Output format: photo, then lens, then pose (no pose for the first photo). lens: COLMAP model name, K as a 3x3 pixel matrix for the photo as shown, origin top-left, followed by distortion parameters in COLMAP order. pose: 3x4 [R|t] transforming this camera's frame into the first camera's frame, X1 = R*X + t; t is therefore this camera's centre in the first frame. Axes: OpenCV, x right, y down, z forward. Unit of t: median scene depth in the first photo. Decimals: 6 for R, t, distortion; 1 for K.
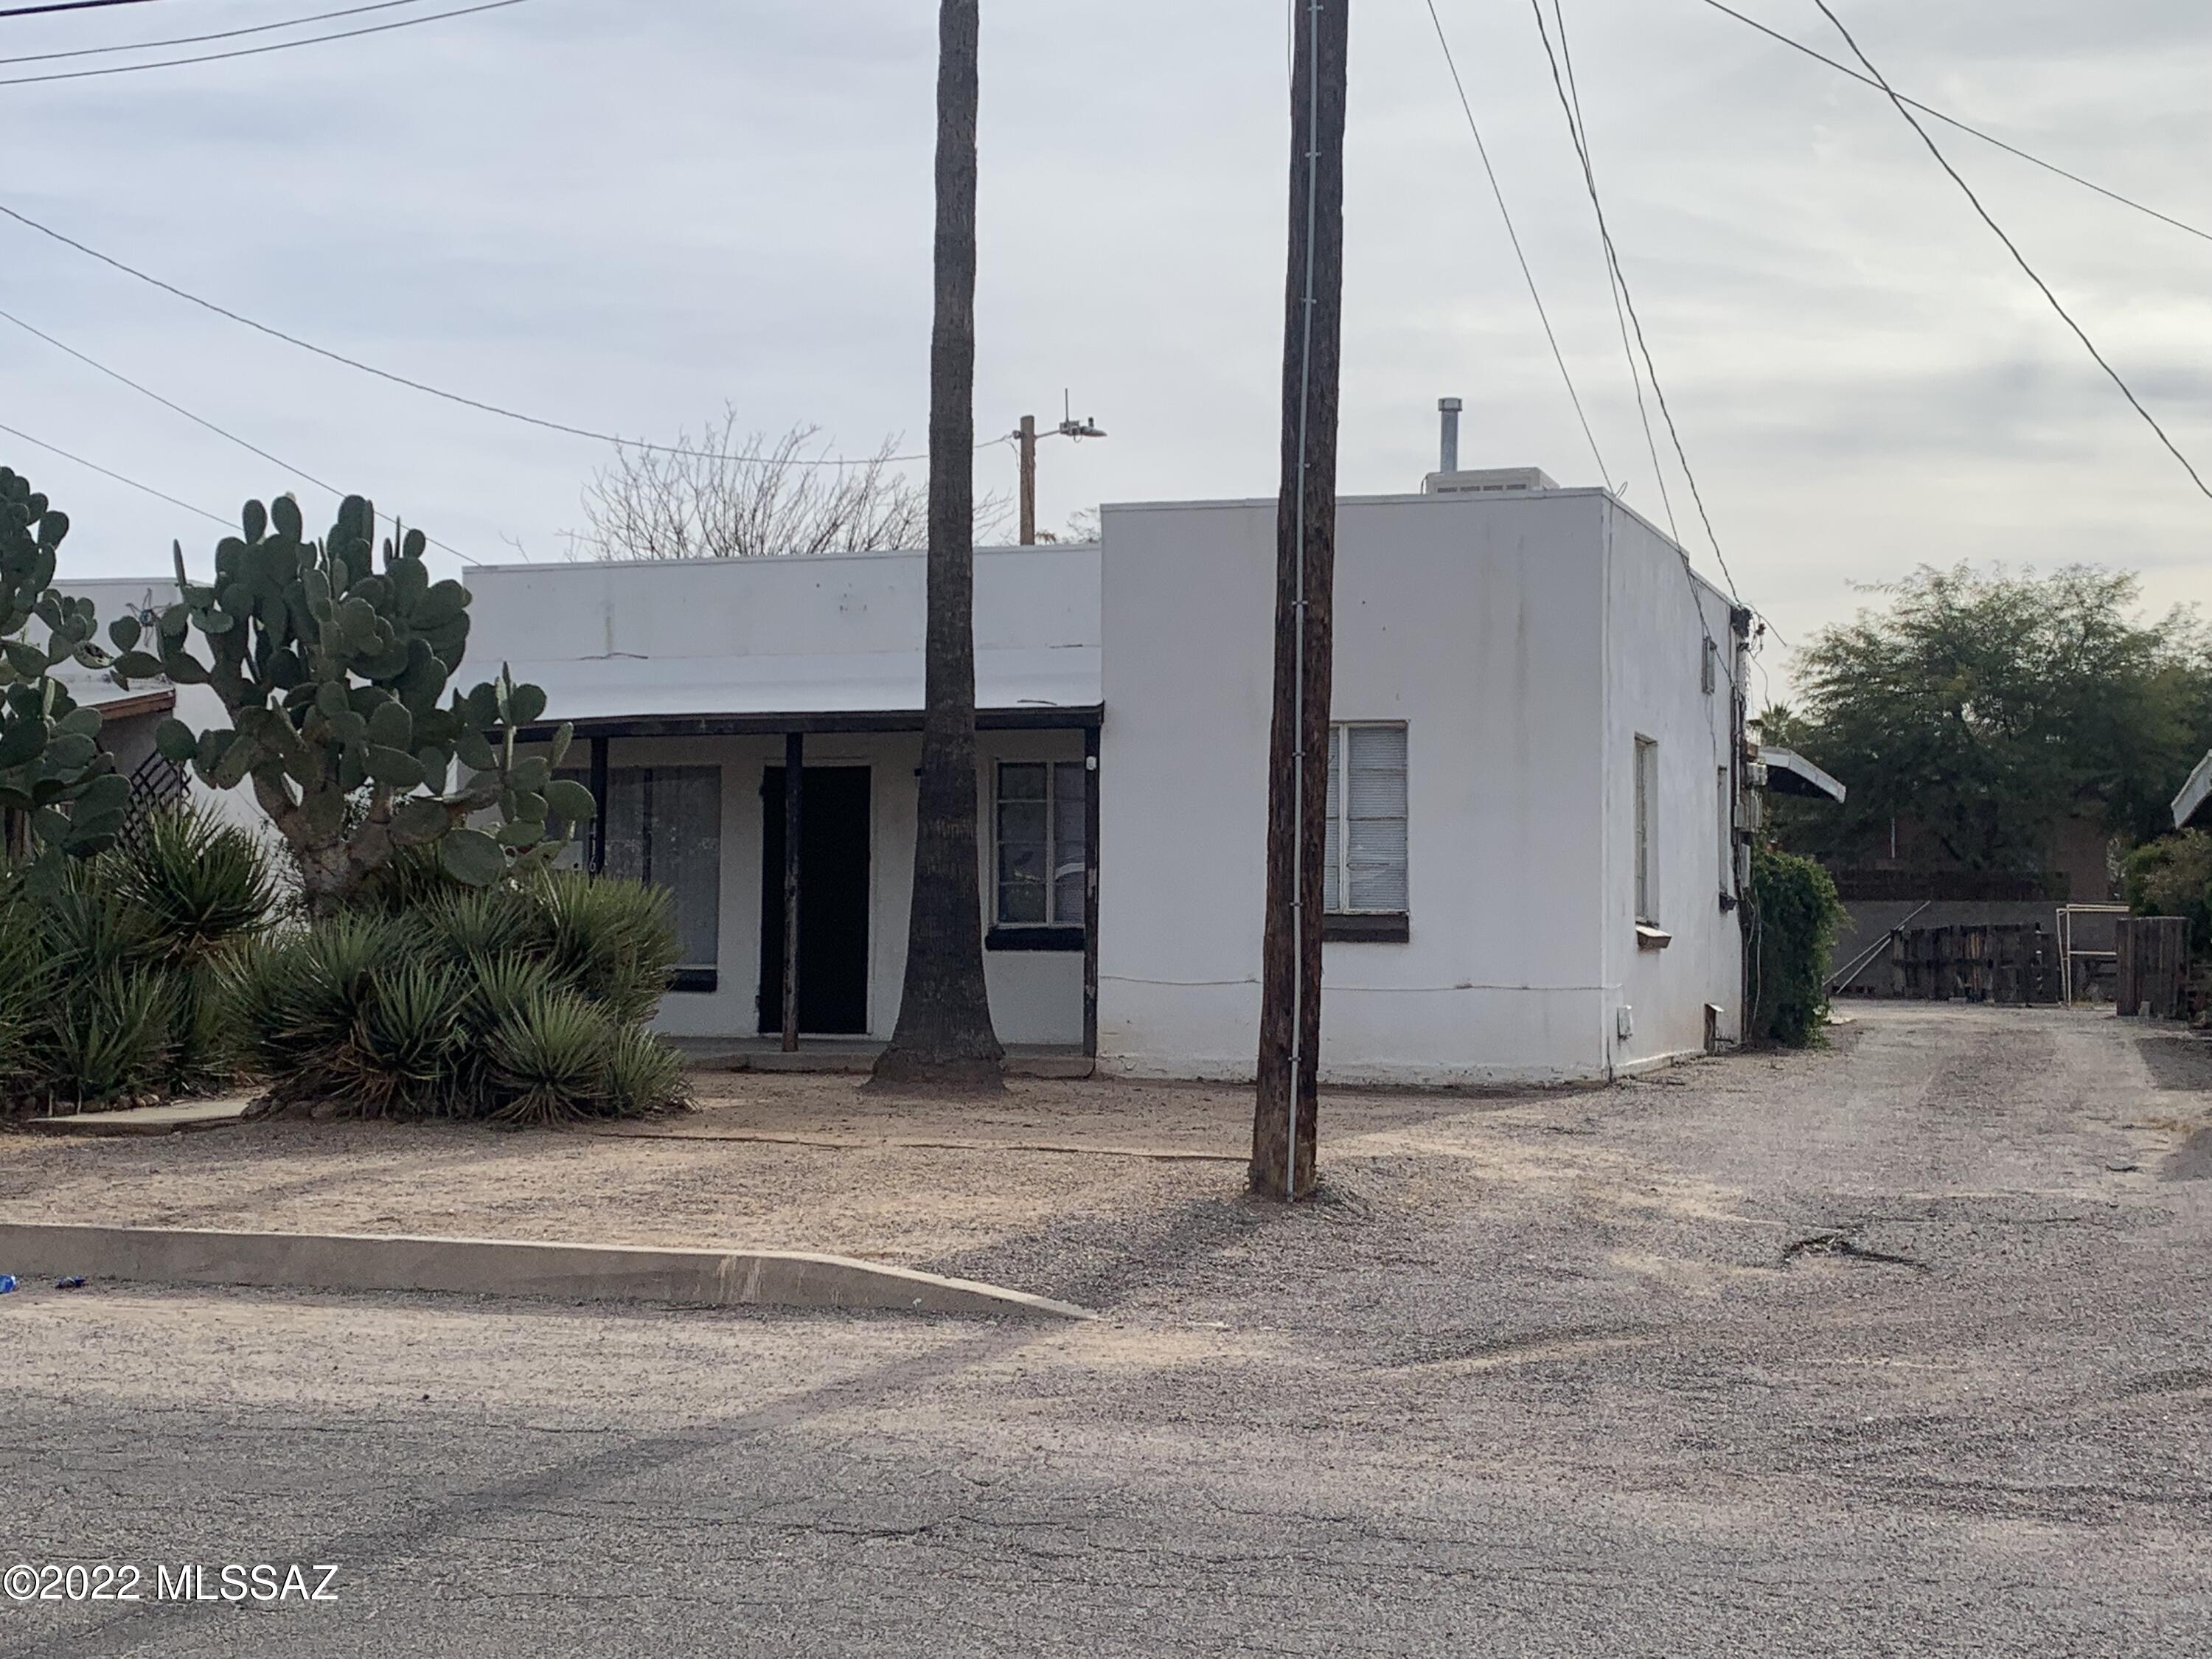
lens RADIAL K [[3230.5, 0, 1106.0], [0, 3230.5, 829.5], [0, 0, 1]] dist [0.291655, -1.306600]
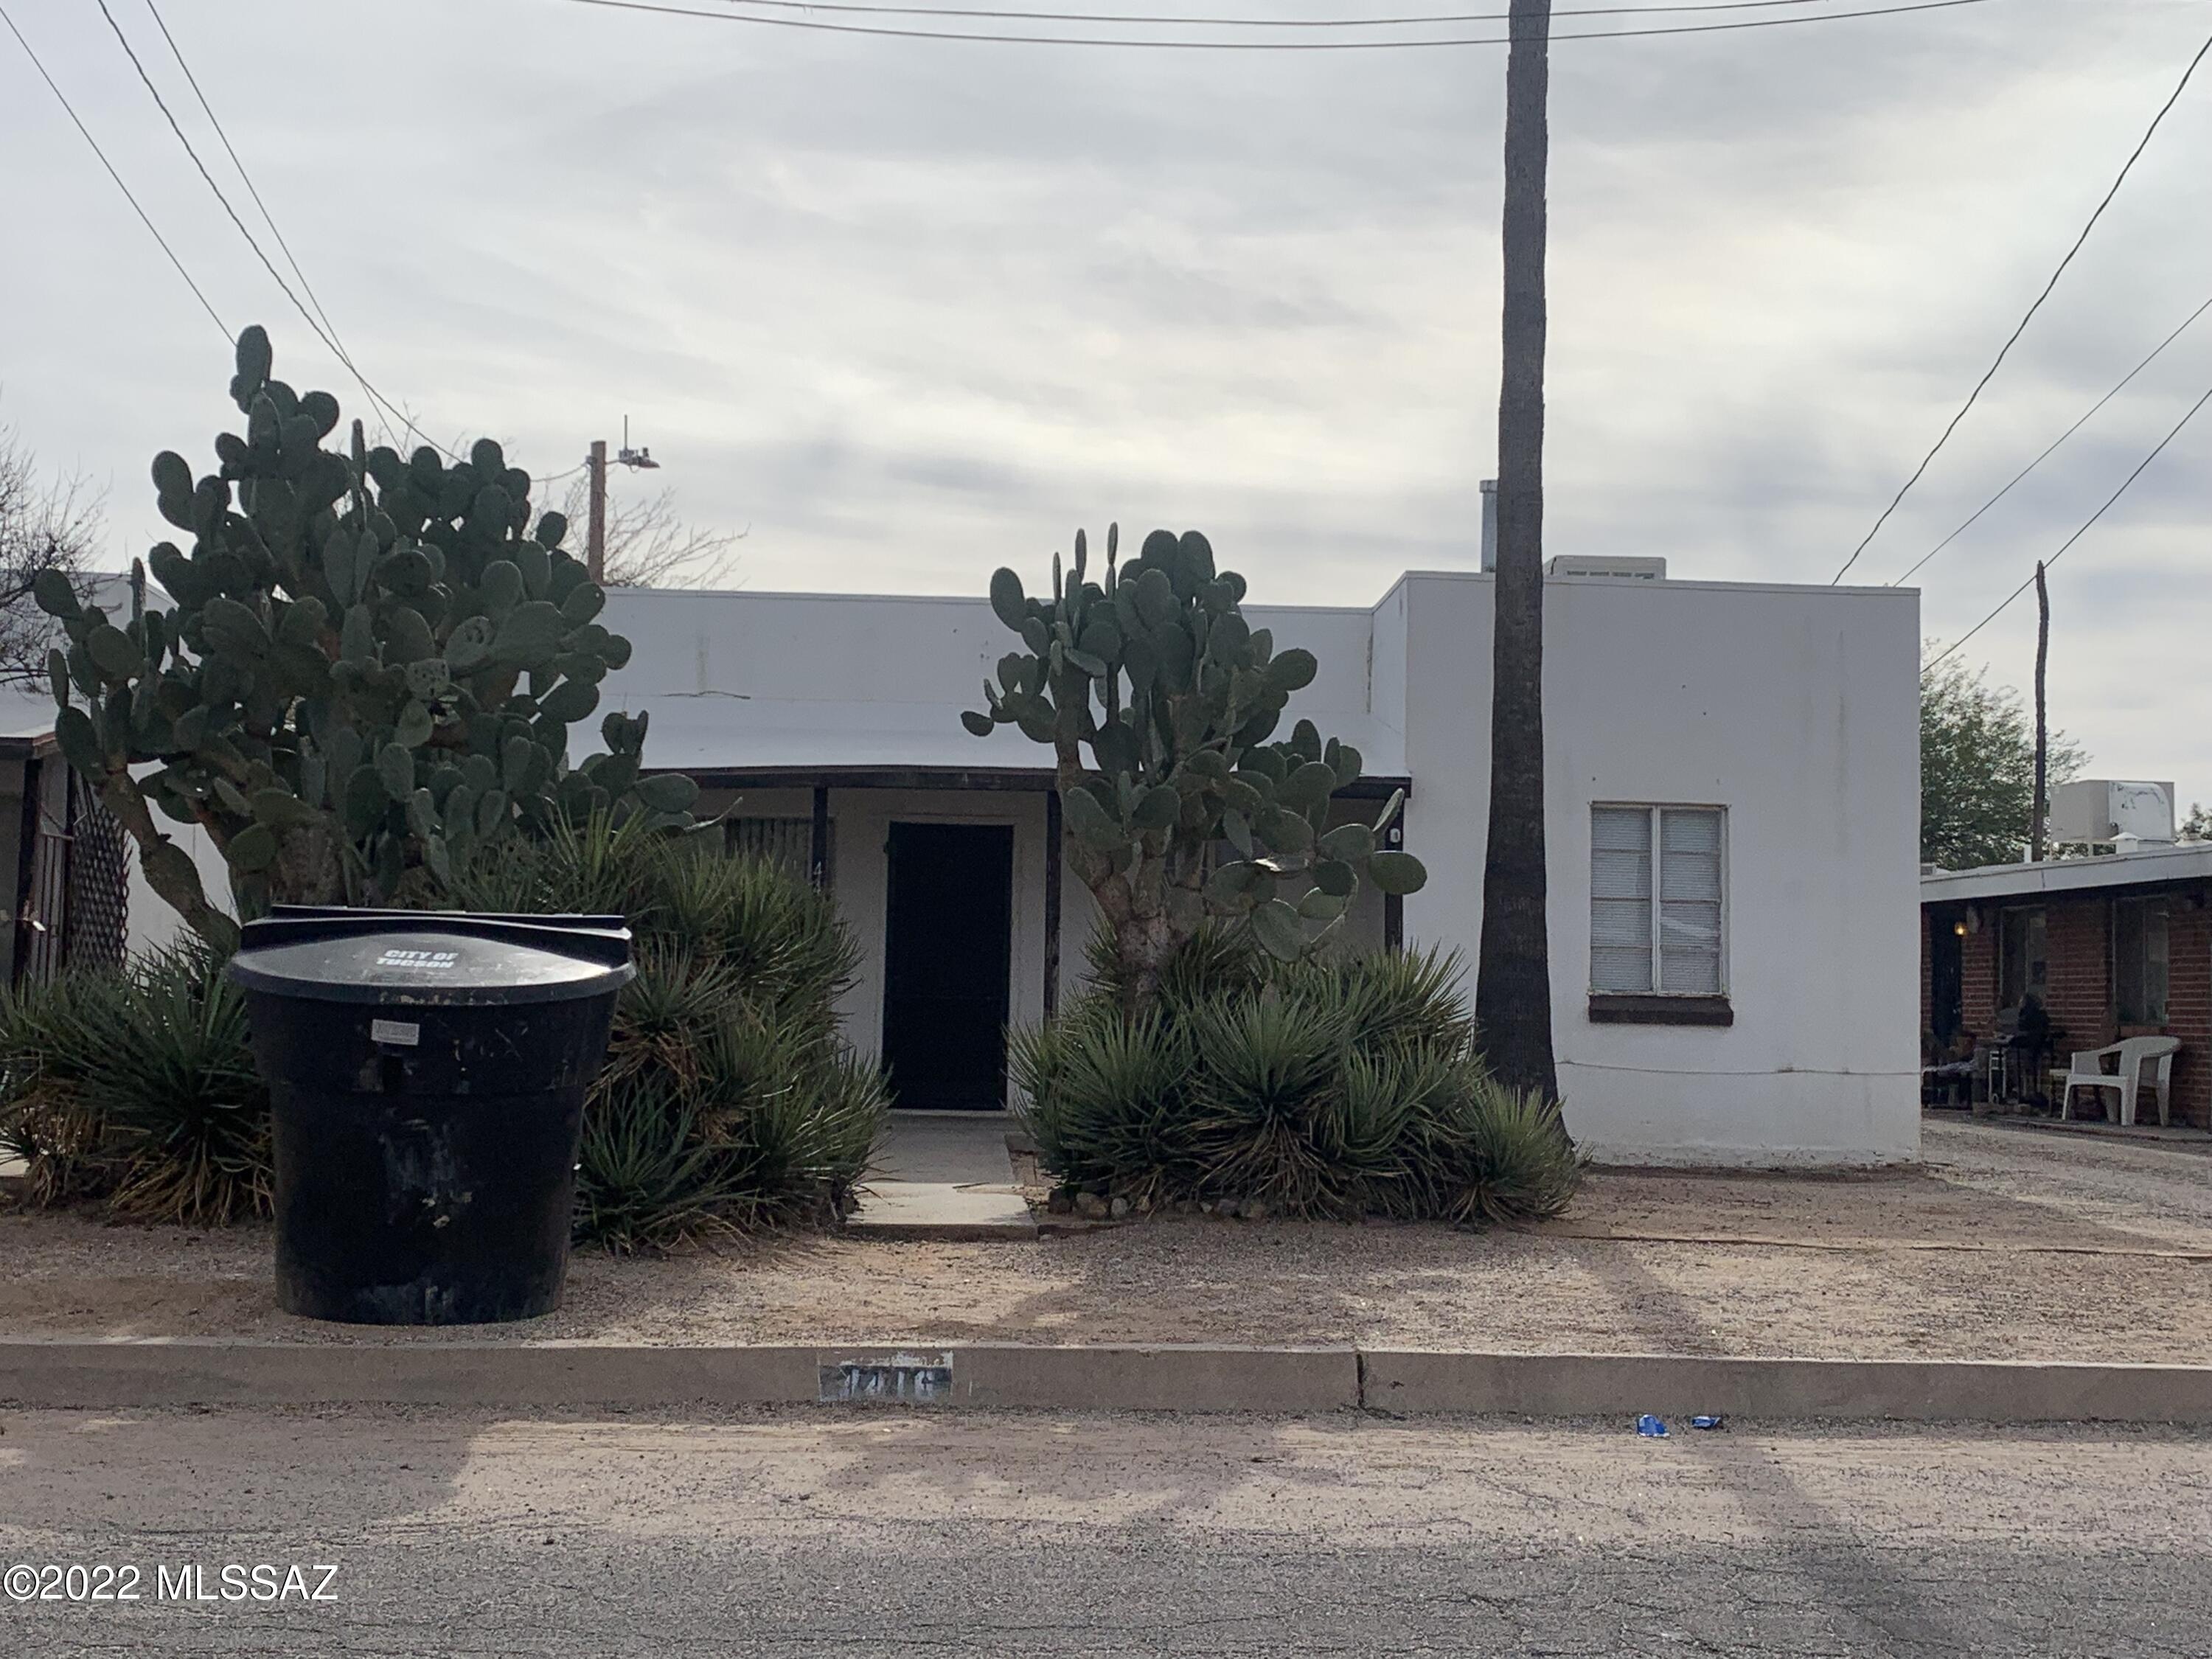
lens RADIAL K [[3230.5, 0, 1106.0], [0, 3230.5, 829.5], [0, 0, 1]] dist [0.291655, -1.306600]
pose [[0.917154, 0.033160, 0.397151, -0.467072], [-0.027167, 0.999416, -0.020708, 0.000262], [-0.397606, 0.008203, 0.917519, 0.142496]]
